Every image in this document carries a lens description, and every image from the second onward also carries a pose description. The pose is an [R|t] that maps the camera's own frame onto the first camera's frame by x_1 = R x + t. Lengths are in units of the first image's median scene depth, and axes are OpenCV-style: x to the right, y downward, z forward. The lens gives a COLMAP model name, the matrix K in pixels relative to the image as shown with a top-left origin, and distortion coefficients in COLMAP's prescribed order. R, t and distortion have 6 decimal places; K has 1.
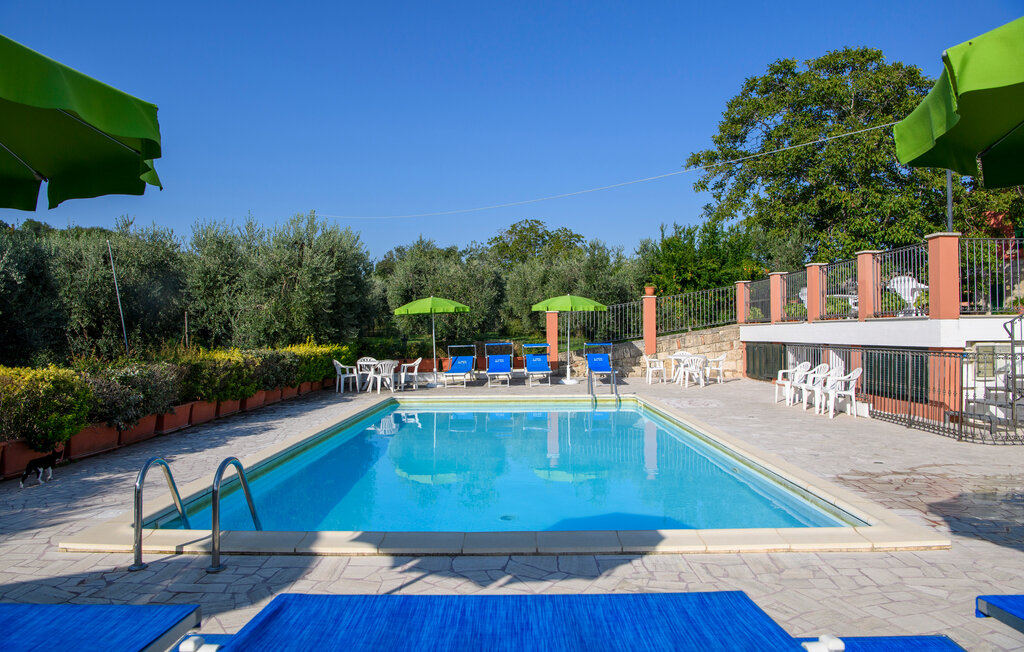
lens RADIAL K [[715.2, 0, 512.0], [0, 715.2, 326.0], [0, 0, 1]] dist [-0.059739, -0.004938]
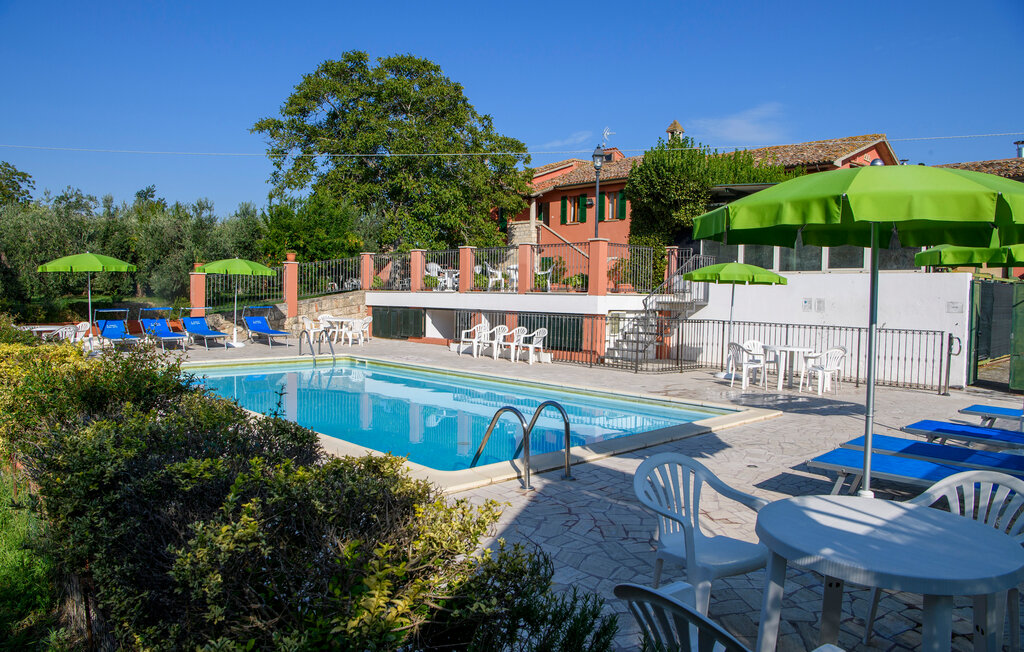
lens RADIAL K [[715.2, 0, 512.0], [0, 715.2, 326.0], [0, 0, 1]] dist [-0.059739, -0.004938]
pose [[0.712831, -0.010940, 0.701250, -0.263550], [-0.029069, 0.998558, 0.045127, -0.003598], [-0.700733, -0.052553, 0.711485, 0.013399]]
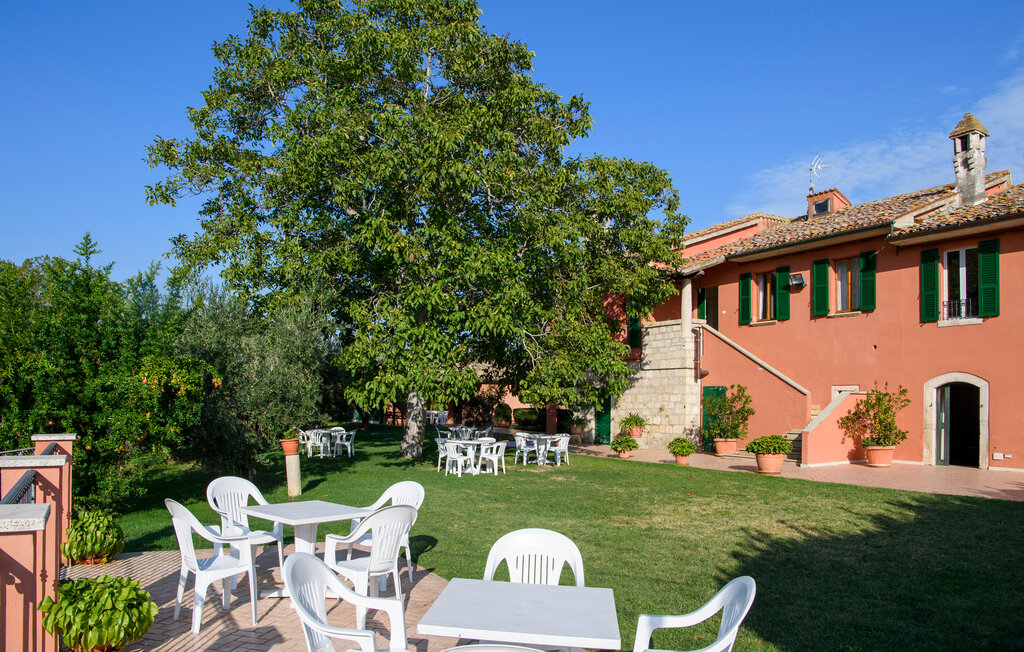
lens RADIAL K [[715.2, 0, 512.0], [0, 715.2, 326.0], [0, 0, 1]] dist [-0.059739, -0.004938]
pose [[0.852990, 0.073365, 0.516745, 0.282004], [-0.031060, 0.995452, -0.090059, -0.077284], [-0.521002, 0.060769, 0.851389, 0.520292]]
